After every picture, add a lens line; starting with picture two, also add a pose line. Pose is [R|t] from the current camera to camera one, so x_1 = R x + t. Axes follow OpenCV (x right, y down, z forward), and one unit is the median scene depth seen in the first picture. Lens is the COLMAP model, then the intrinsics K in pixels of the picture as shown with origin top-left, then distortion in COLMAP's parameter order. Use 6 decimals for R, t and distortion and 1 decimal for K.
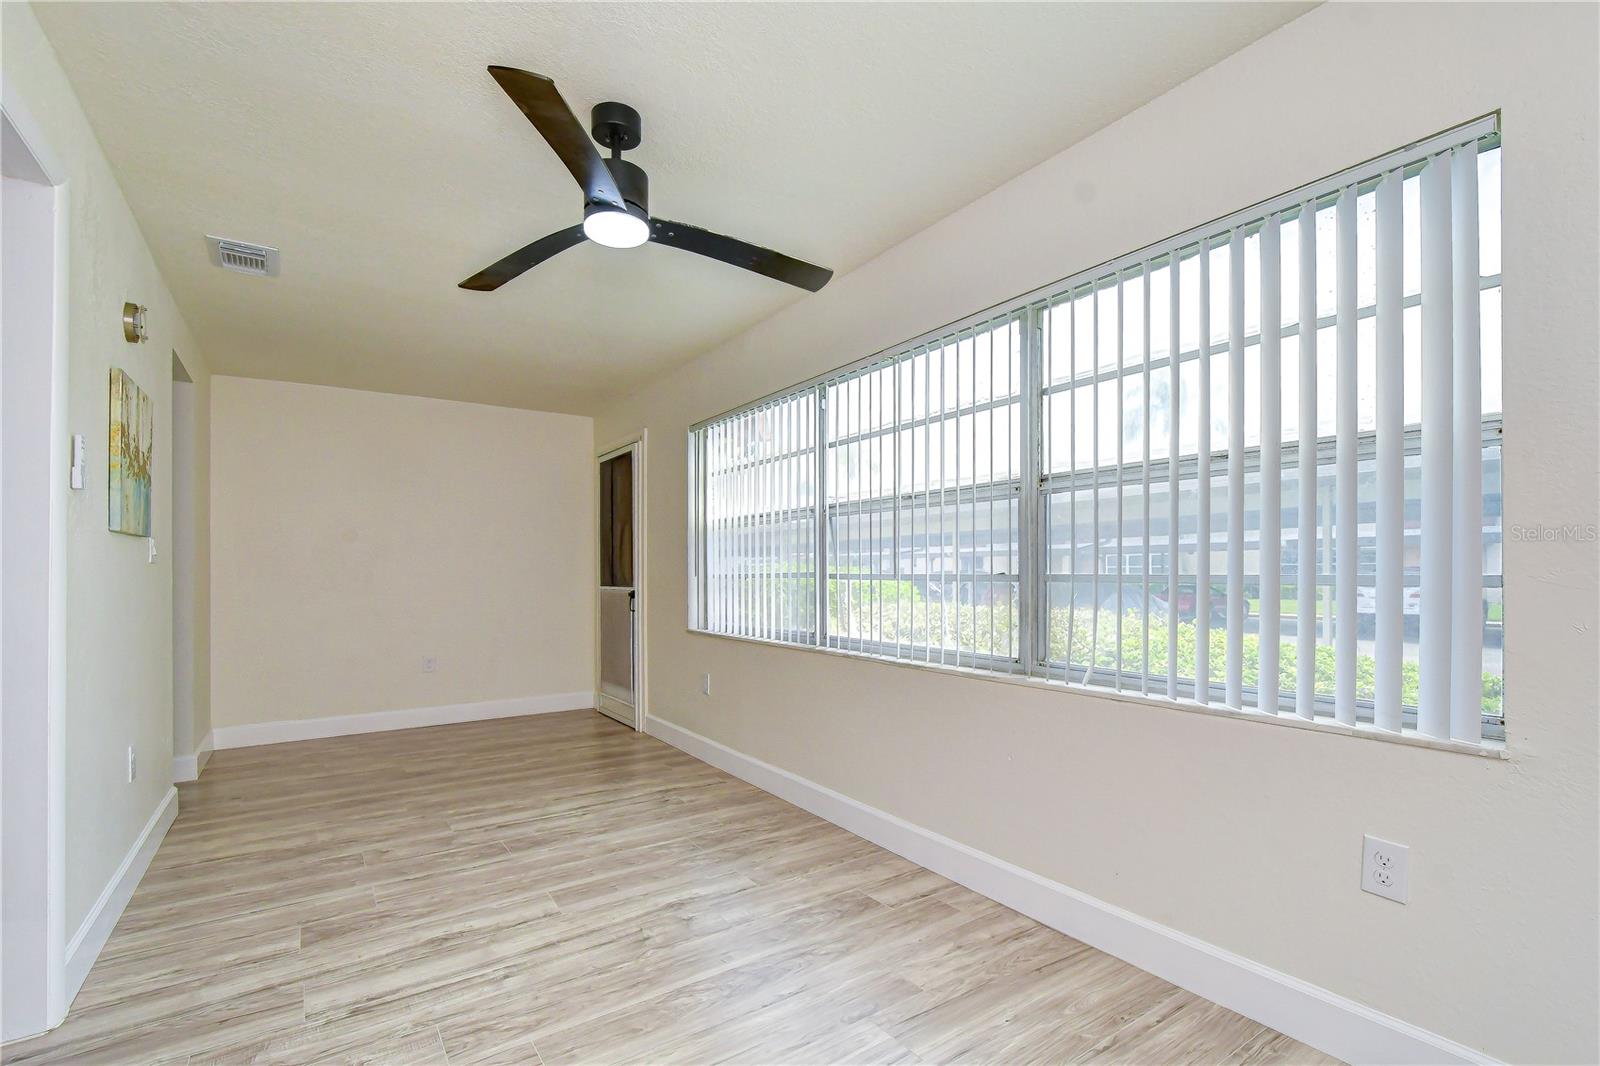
lens RADIAL K [[700.6, 0, 799.5], [0, 700.6, 572.2], [0, 0, 1]] dist [-0.001919, -0.000972]
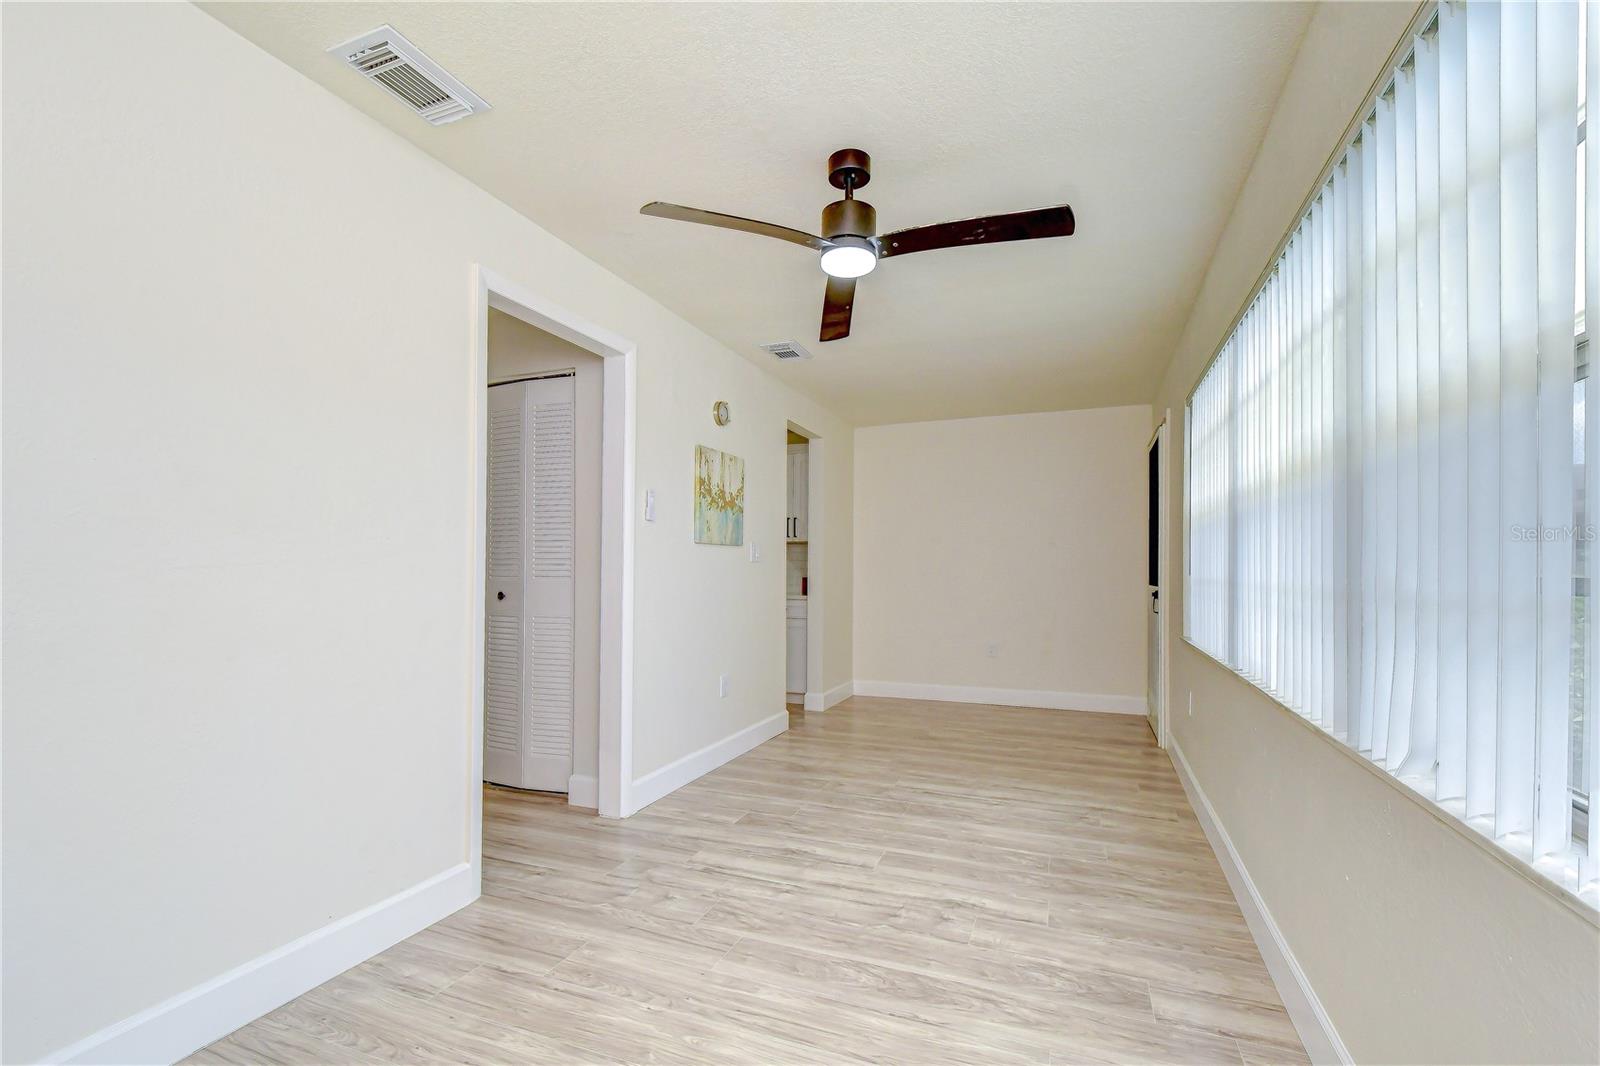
lens RADIAL K [[695.2, 0, 822.3], [0, 695.2, 567.8], [0, 0, 1]] dist [0.003168, -0.000713]
pose [[0.576364, 0.003427, -0.817186, 0.470744], [-0.005834, 0.999983, 0.000079, -0.001000], [0.817172, 0.004722, 0.576374, 0.247593]]
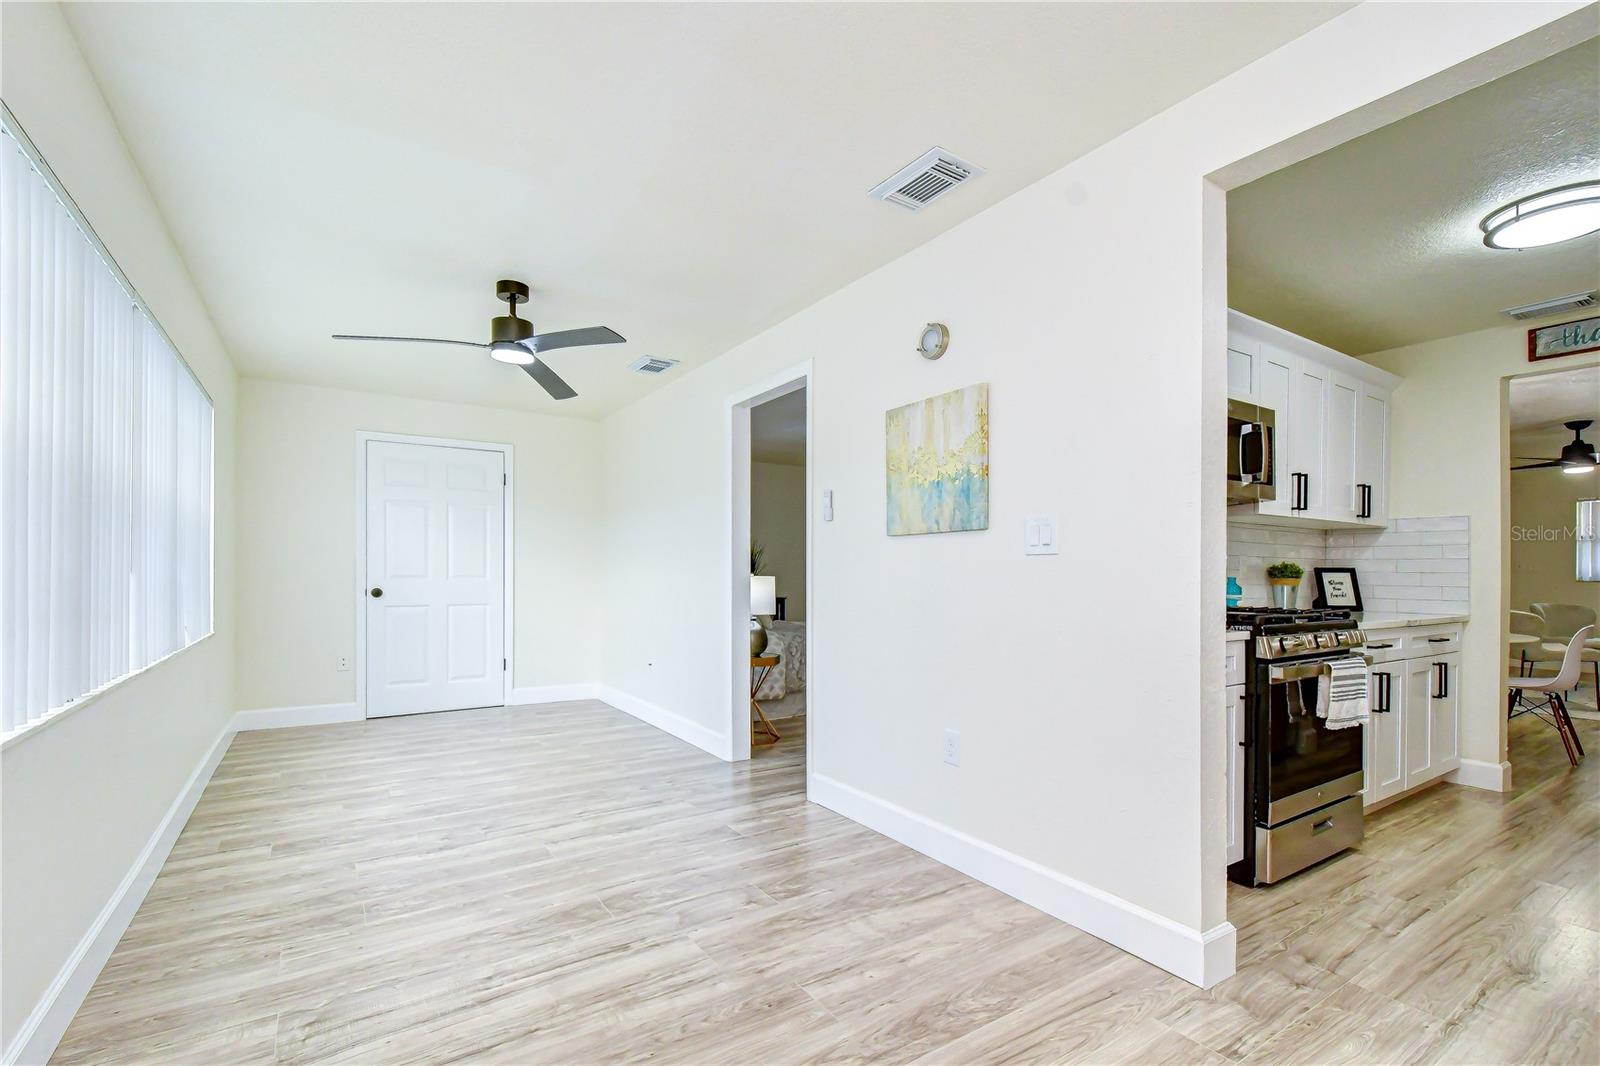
lens RADIAL K [[695.2, 0, 822.3], [0, 695.2, 567.8], [0, 0, 1]] dist [0.003168, -0.000713]
pose [[-0.999907, 0.001606, -0.013566, -0.719406], [0.001684, 0.999982, -0.005798, 0.007597], [0.013556, -0.005820, -0.999891, 1.974046]]
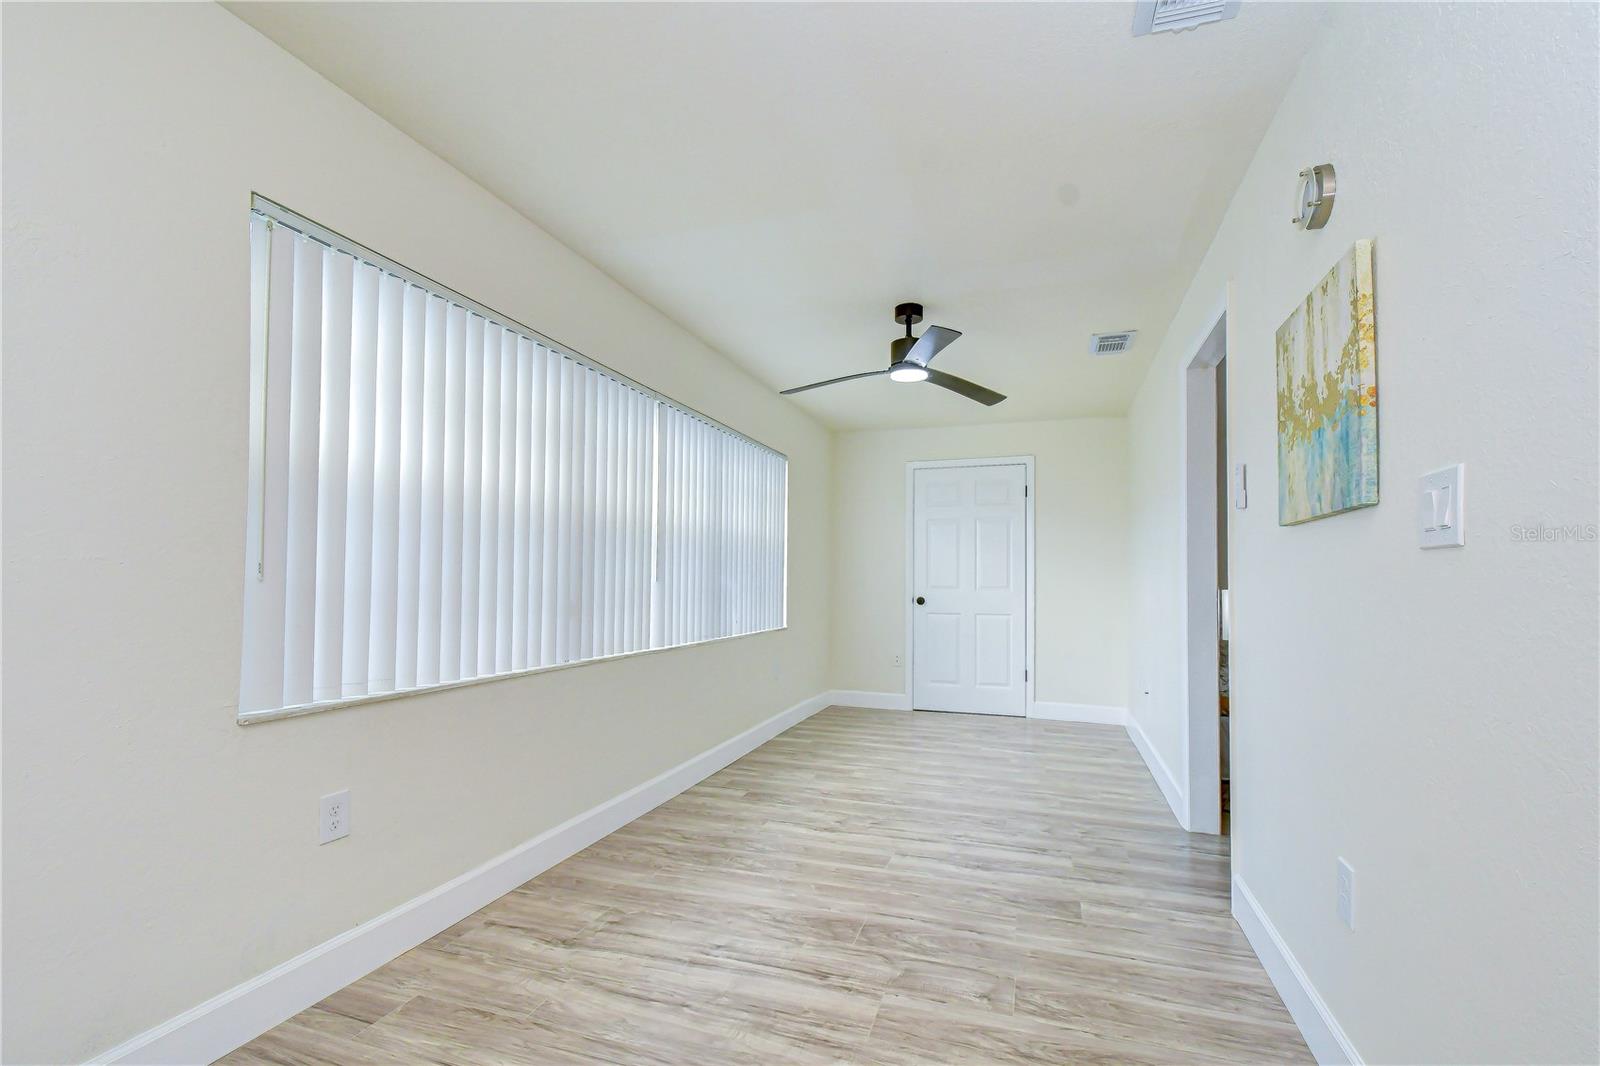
lens RADIAL K [[717.3, 0, 837.8], [0, 717.3, 563.7], [0, 0, 1]] dist [0.012593, -0.000143]
pose [[-0.631793, 0.018931, 0.774906, -1.122323], [-0.003917, 0.999611, -0.027614, 0.009691], [-0.775127, -0.020482, -0.631473, 1.670088]]
